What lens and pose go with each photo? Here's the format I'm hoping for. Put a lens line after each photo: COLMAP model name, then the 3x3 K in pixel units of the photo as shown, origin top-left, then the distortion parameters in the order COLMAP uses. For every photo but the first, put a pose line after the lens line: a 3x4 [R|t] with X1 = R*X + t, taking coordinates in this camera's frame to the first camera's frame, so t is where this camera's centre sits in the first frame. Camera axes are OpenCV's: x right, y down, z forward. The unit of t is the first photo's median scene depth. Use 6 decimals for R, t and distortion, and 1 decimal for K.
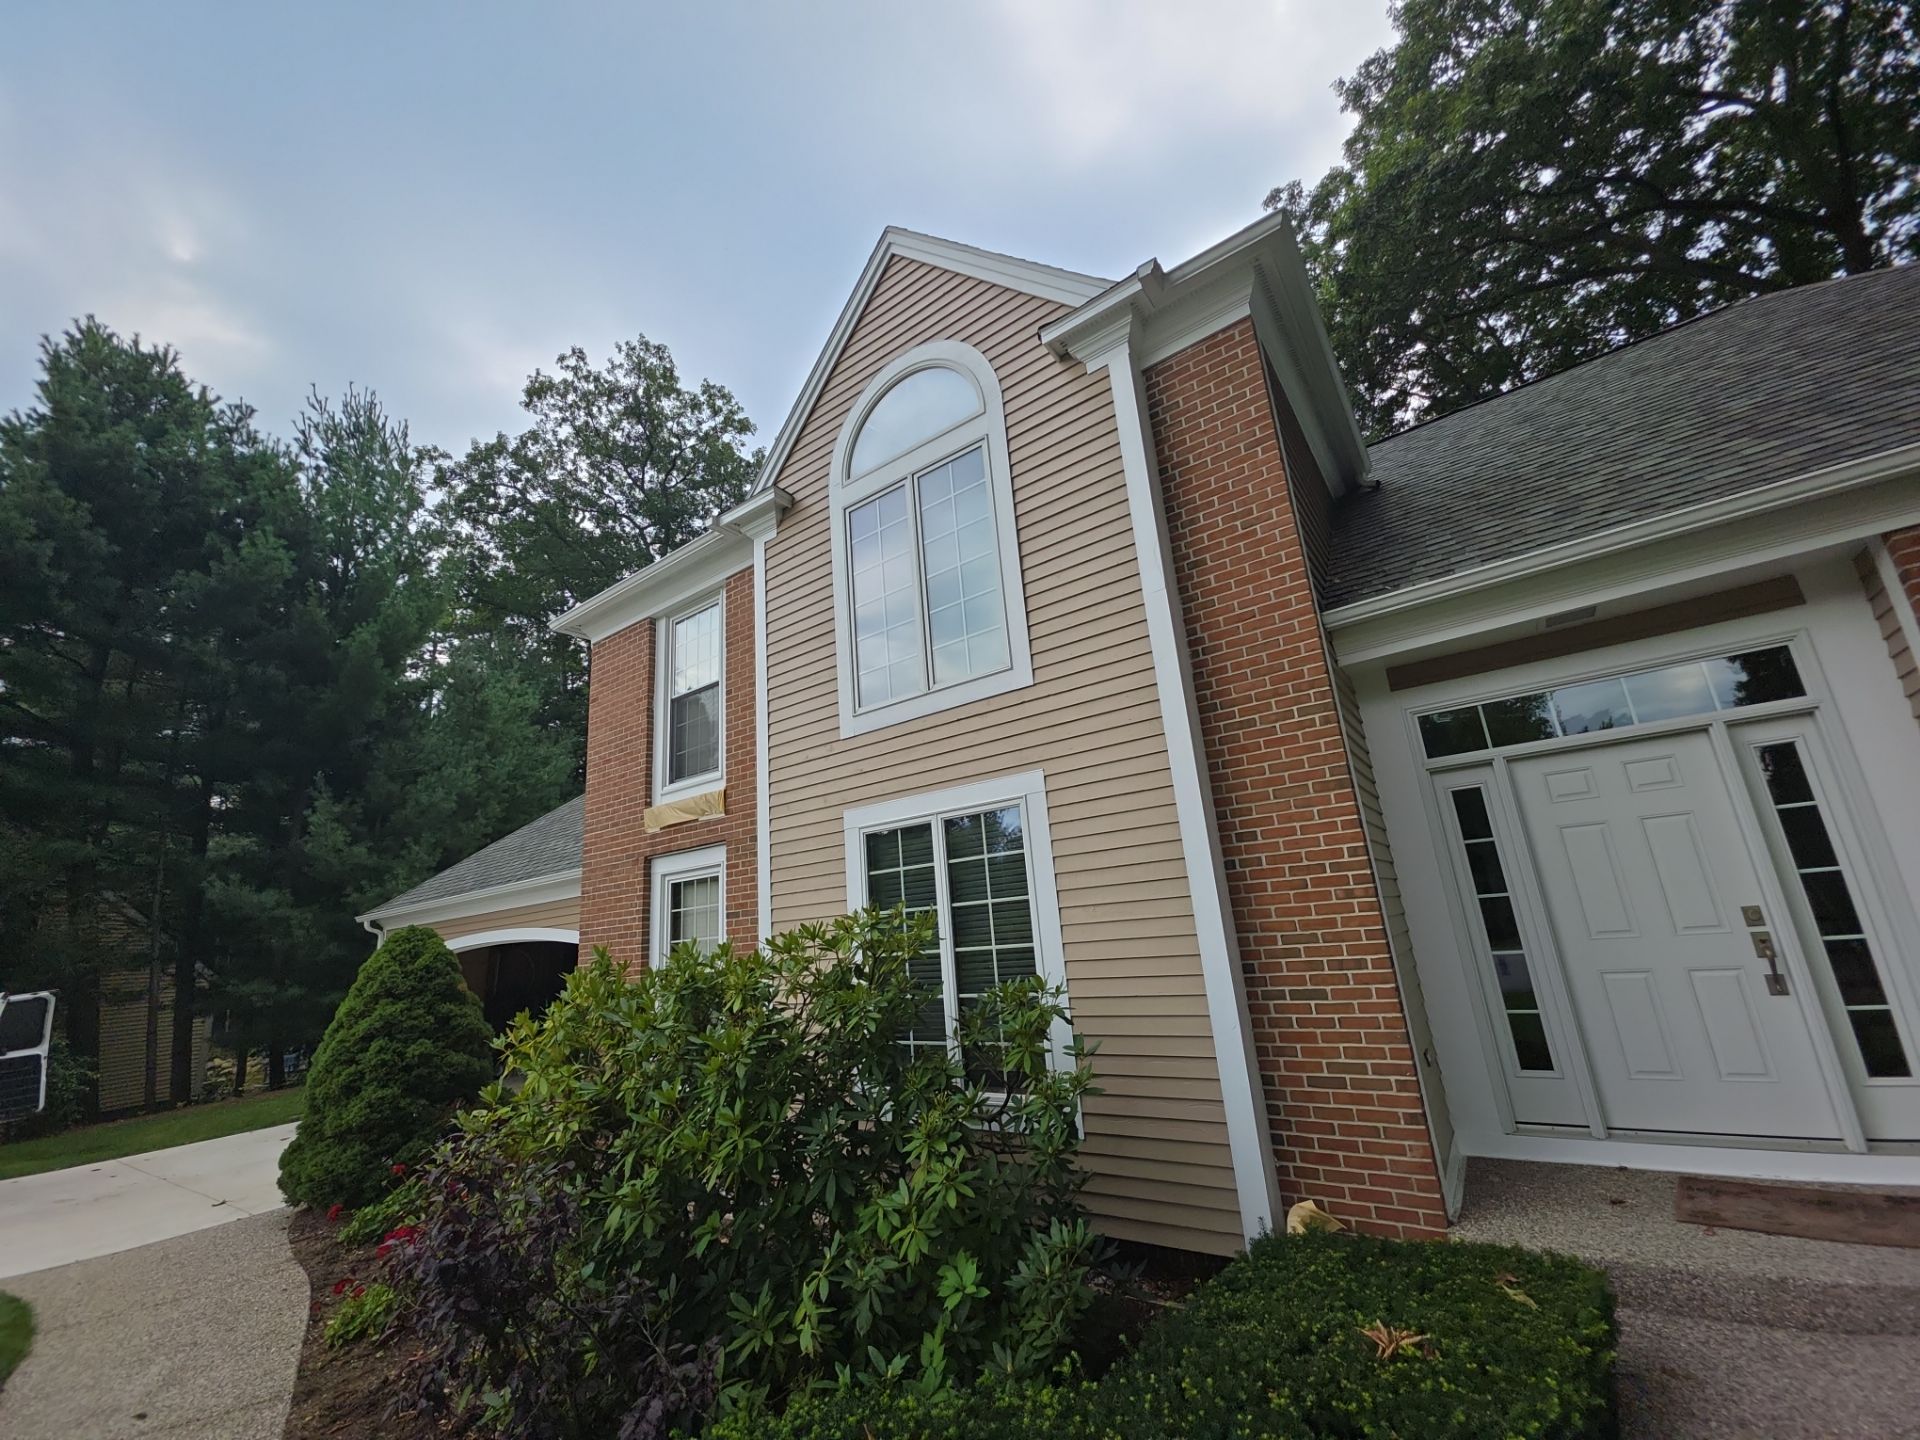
lens RADIAL K [[762.6, 0, 951.3], [0, 762.6, 730.9], [0, 0, 1]] dist [0.008704, -0.006392]
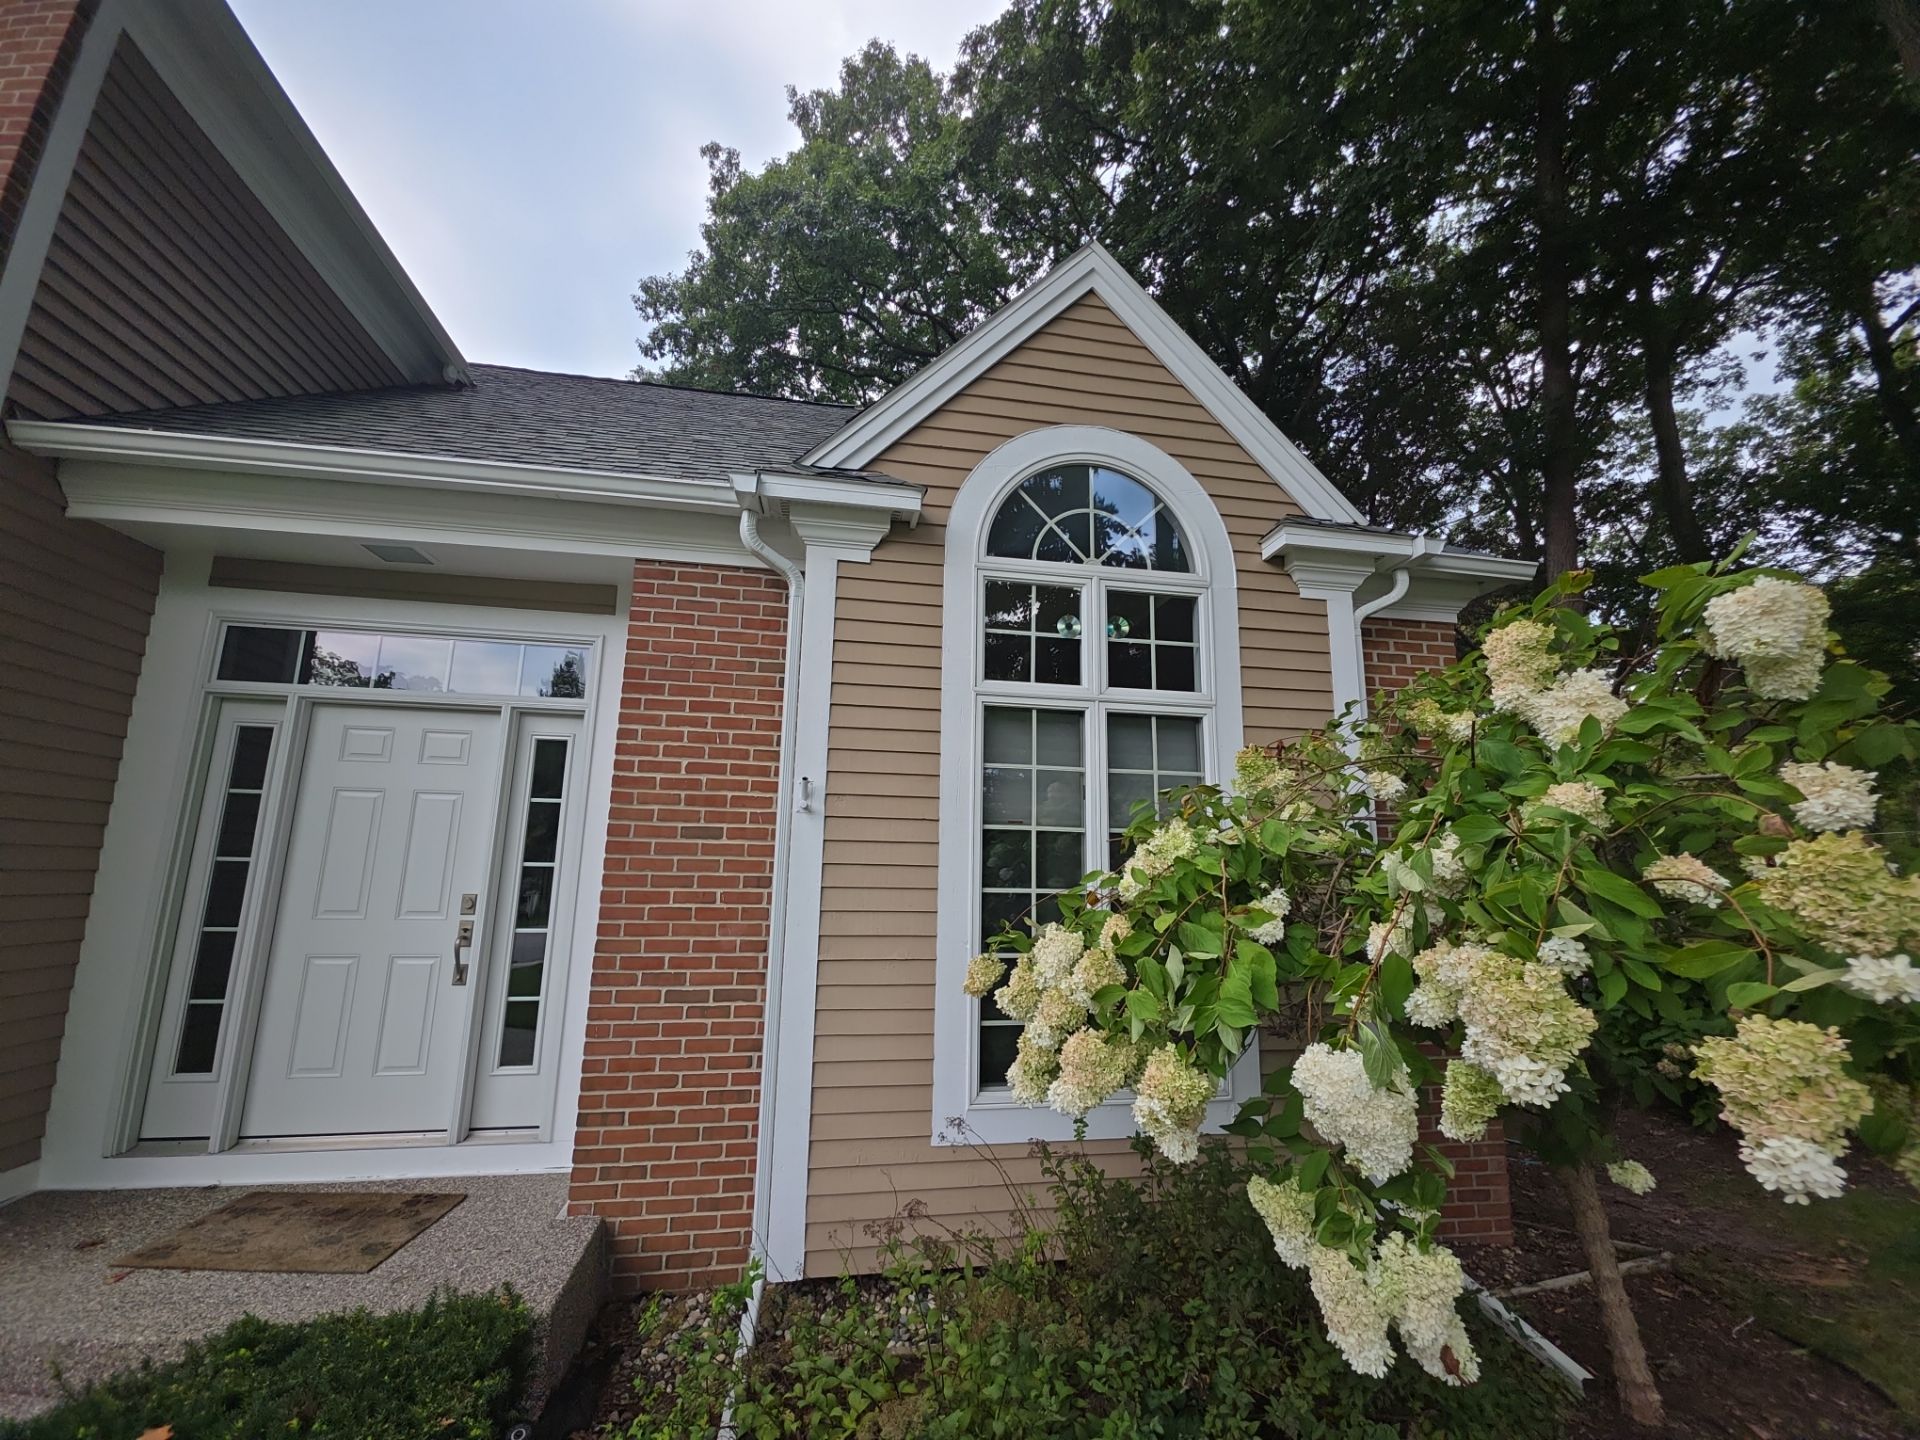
lens RADIAL K [[762.6, 0, 958.0], [0, 762.6, 729.7], [0, 0, 1]] dist [0.008704, -0.006392]
pose [[0.688323, 0.219659, 0.691348, 0.414947], [-0.254562, 0.965584, -0.053343, -0.043522], [-0.679272, -0.139273, 0.720550, -0.052141]]
